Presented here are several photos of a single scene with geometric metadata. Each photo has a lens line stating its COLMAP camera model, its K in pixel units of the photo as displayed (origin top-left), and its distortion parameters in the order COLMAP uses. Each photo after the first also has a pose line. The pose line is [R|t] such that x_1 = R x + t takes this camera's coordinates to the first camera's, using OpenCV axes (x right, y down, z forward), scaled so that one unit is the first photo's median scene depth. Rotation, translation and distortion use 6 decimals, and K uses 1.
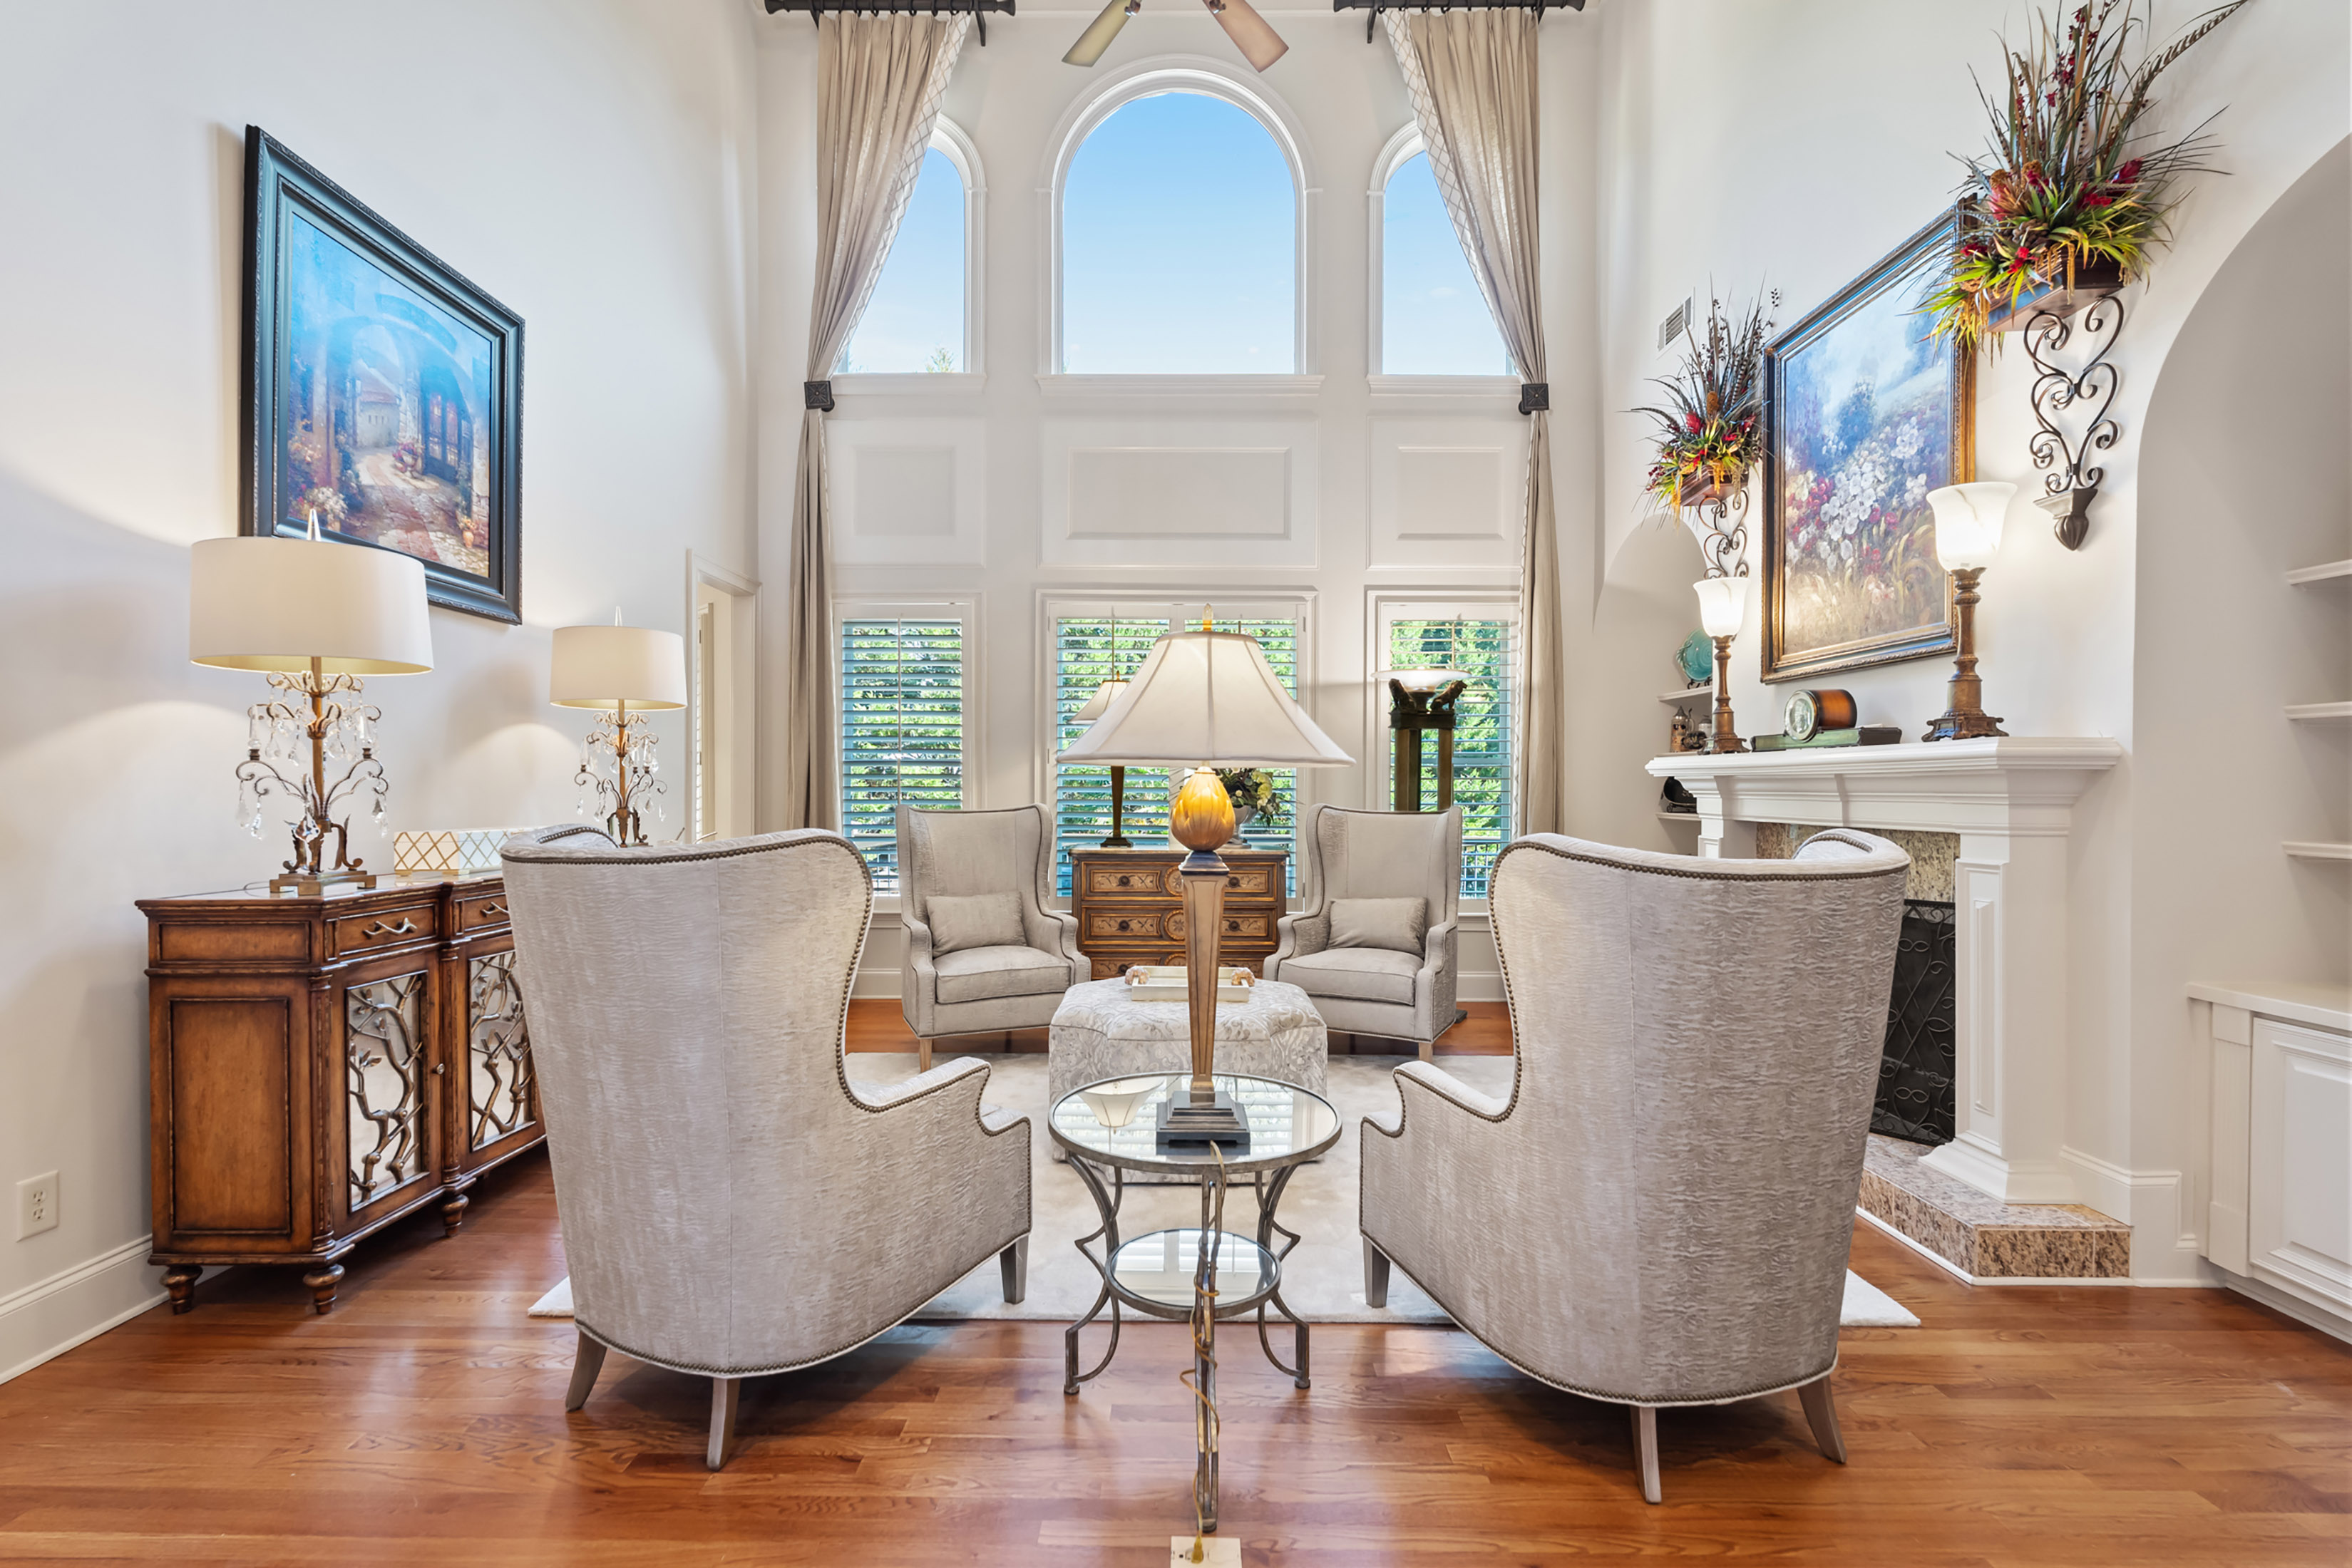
lens RADIAL K [[1054.6, 0, 1176.0], [0, 1054.6, 784.0], [0, 0, 1]] dist [-0.000432, 0.000019]
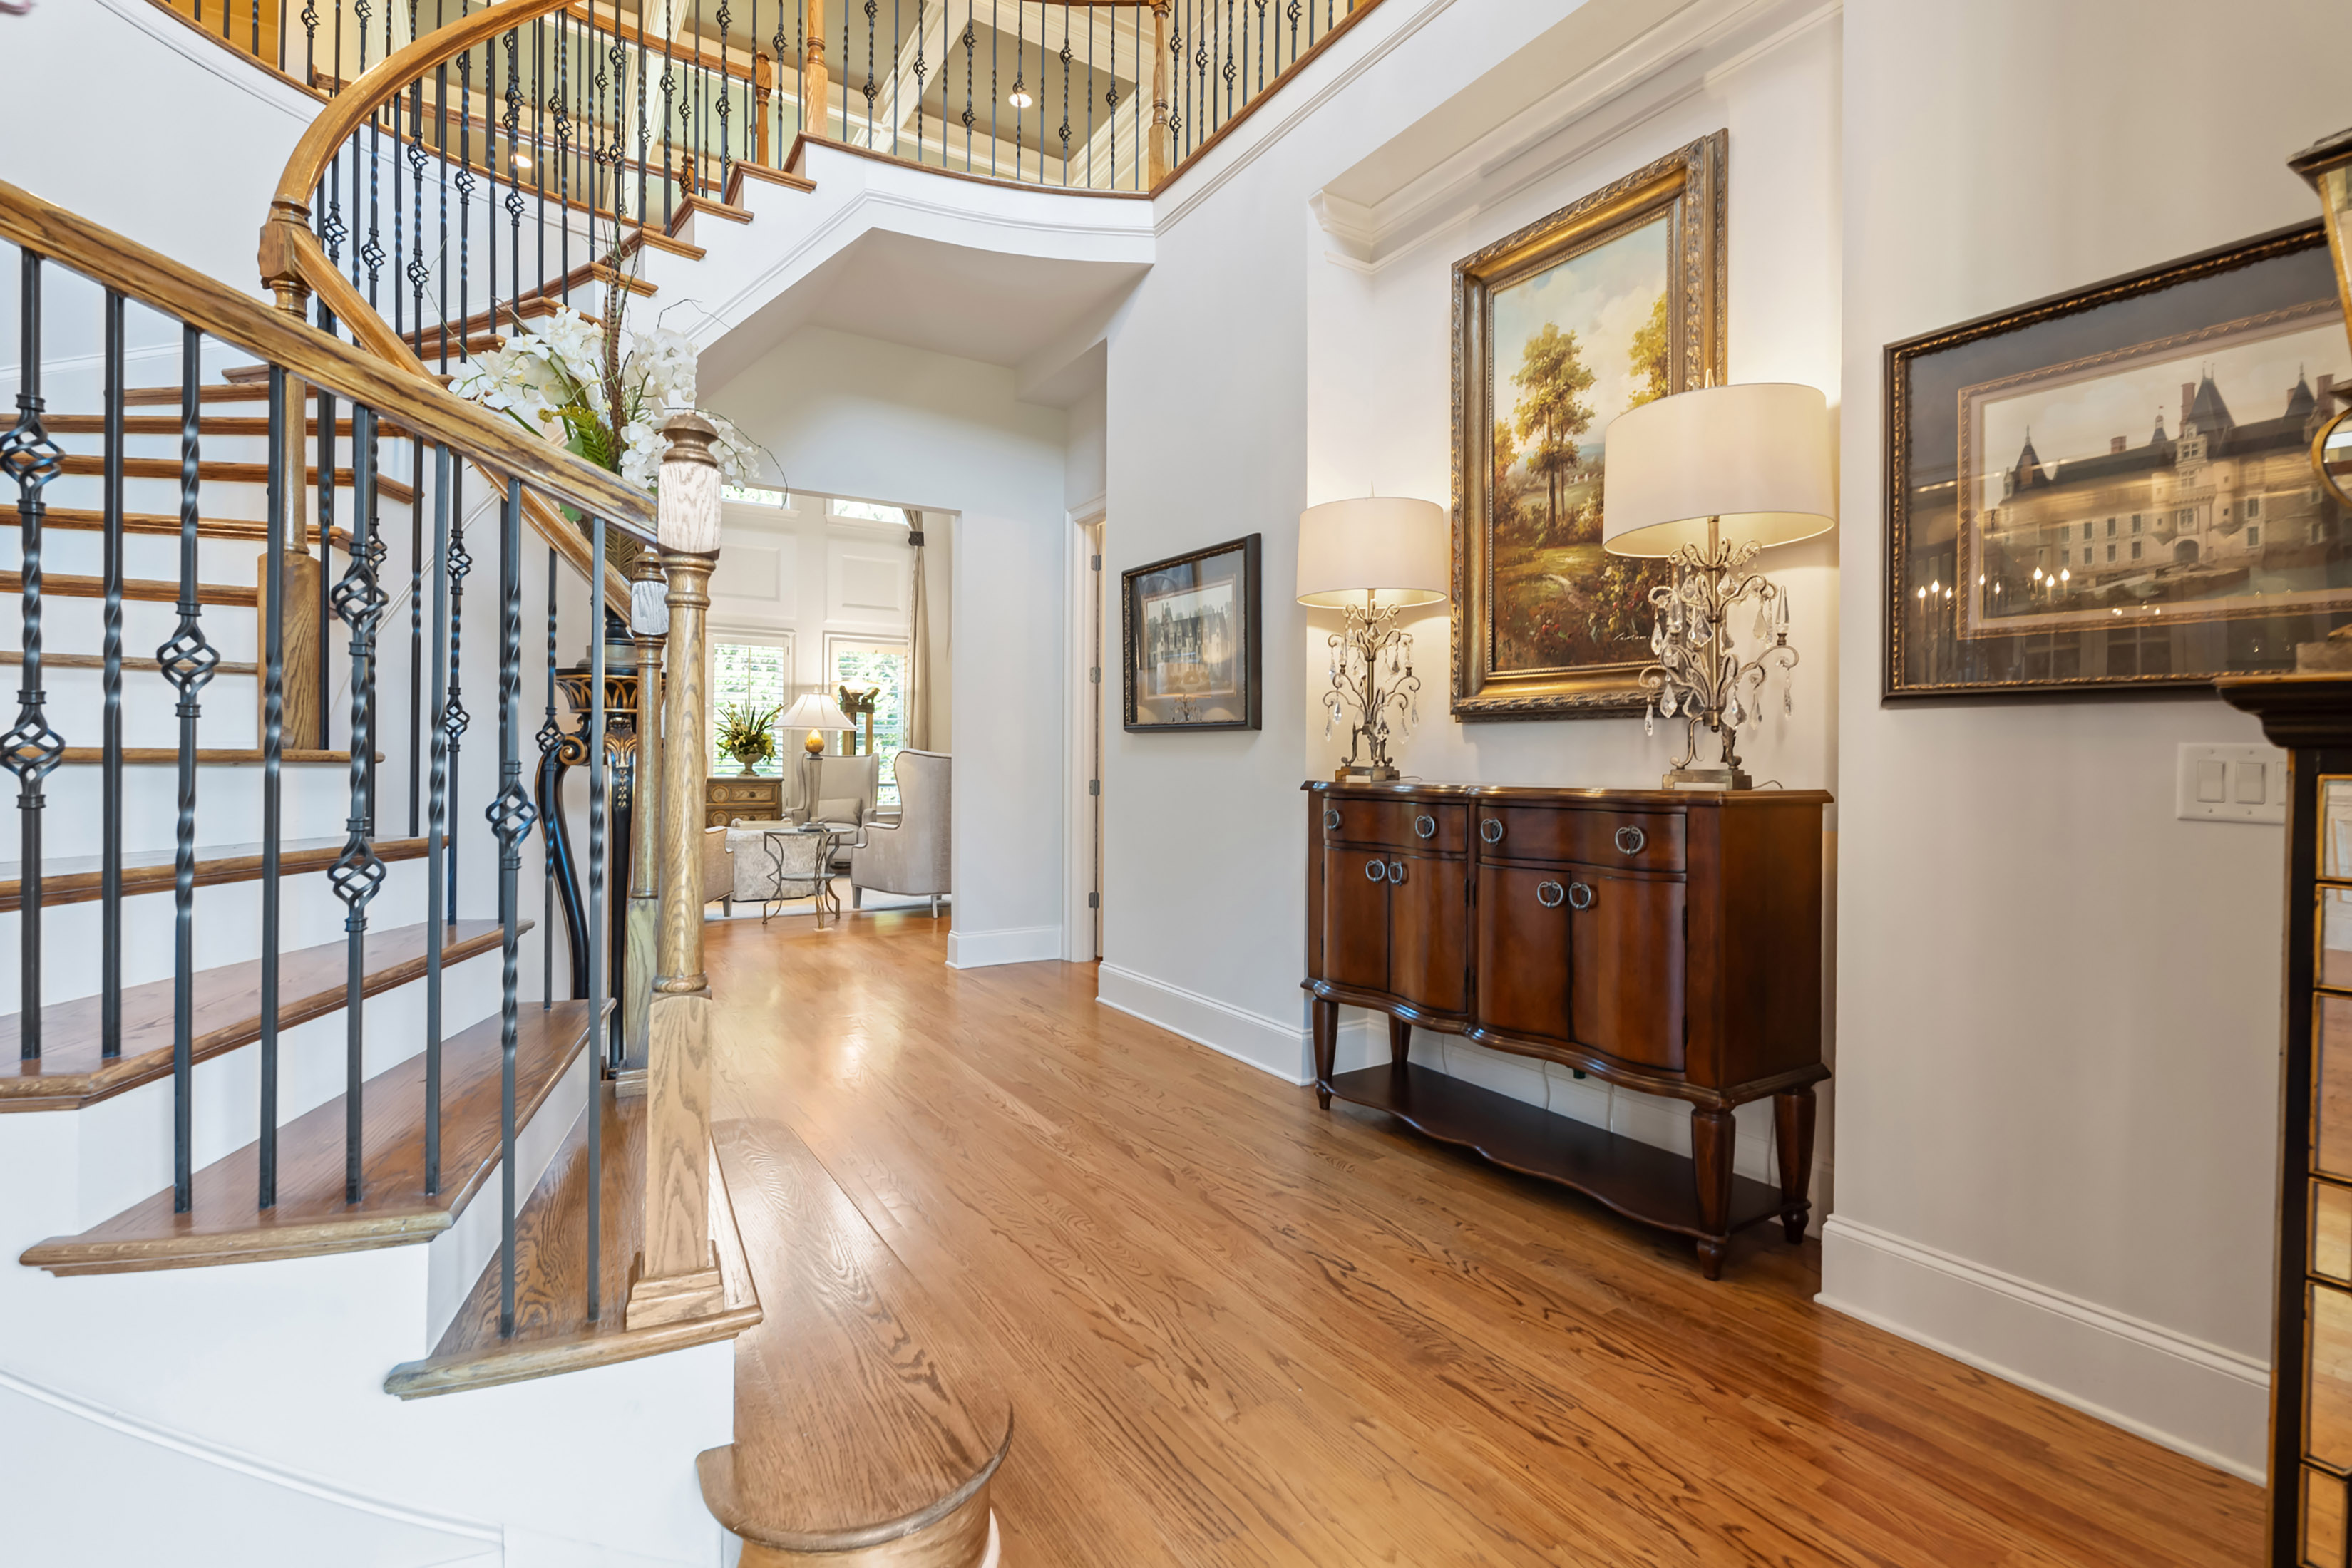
lens RADIAL K [[1054.6, 0, 1176.0], [0, 1054.6, 784.0], [0, 0, 1]] dist [-0.000432, 0.000019]
pose [[0.850286, -0.004409, 0.526302, -0.396164], [-0.013235, 0.999470, 0.029755, 0.016555], [-0.526154, -0.032265, 0.849777, -1.311265]]
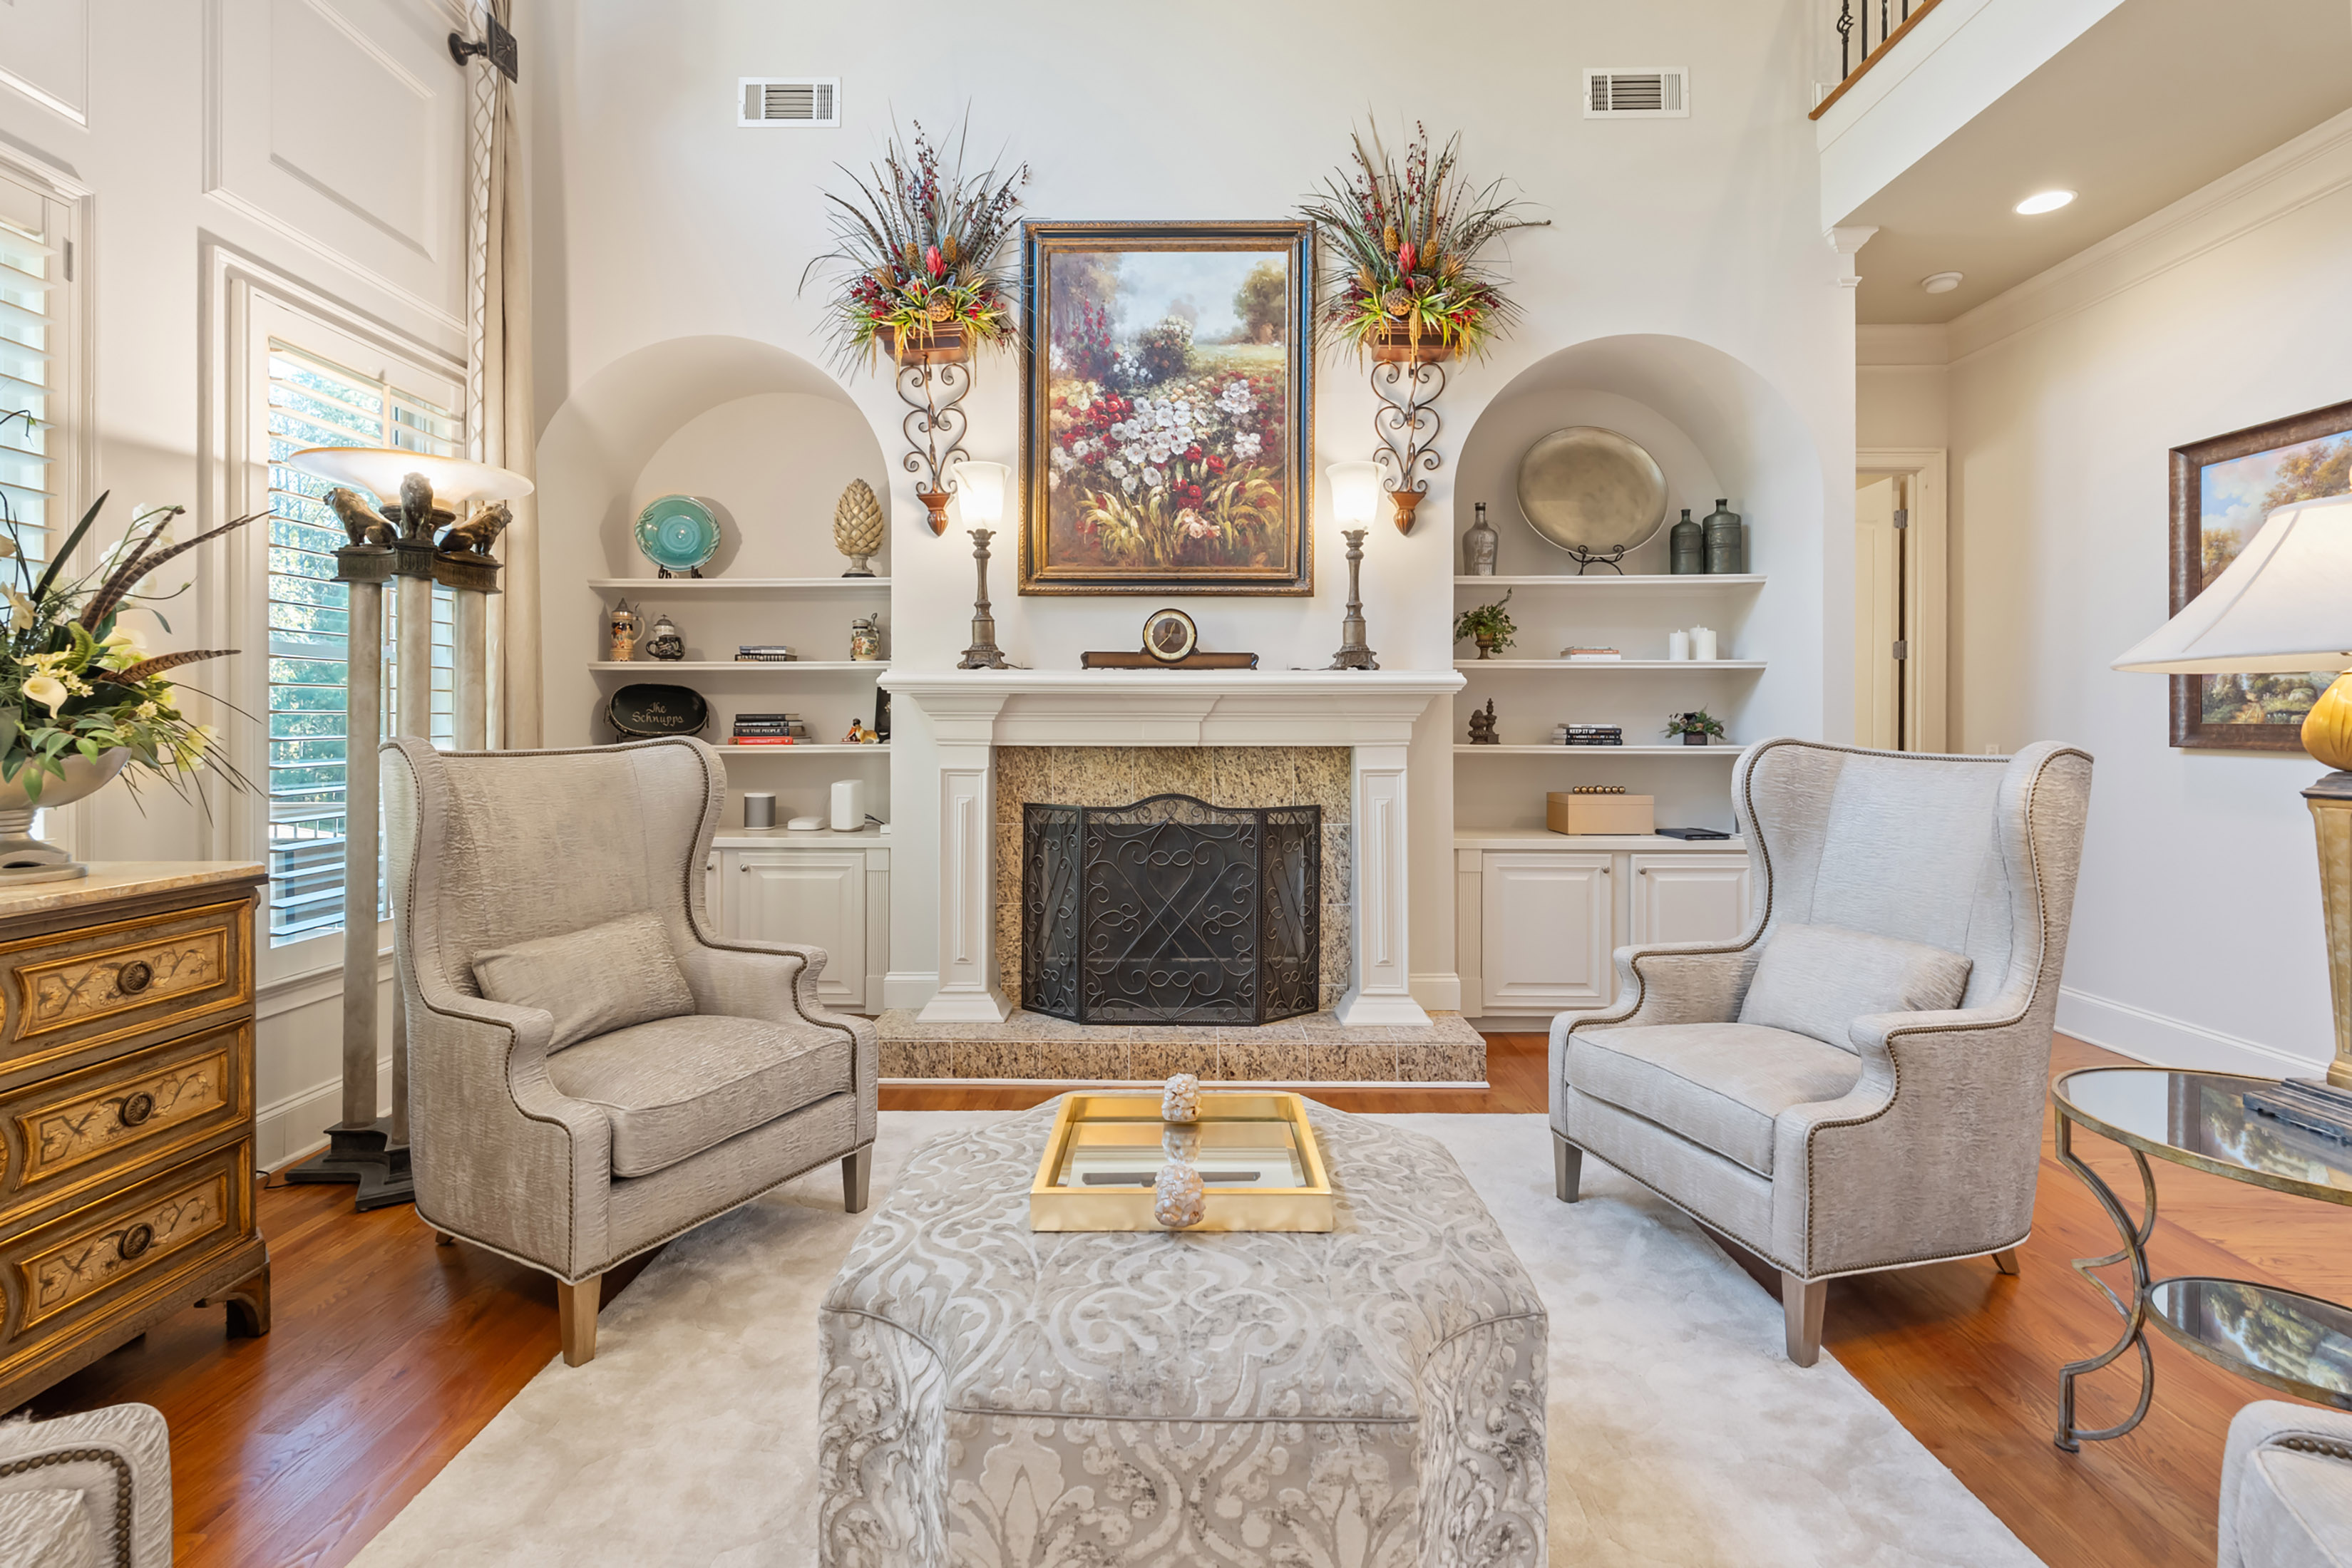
lens RADIAL K [[1060.3, 0, 1169.2], [0, 1060.3, 723.1], [0, 0, 1]] dist [-0.001718, 0.000041]
pose [[0.011538, -0.001522, 0.999932, -0.387197], [-0.004743, 0.999988, 0.001577, 0.015403], [-0.999922, -0.004761, 0.011531, 0.950583]]
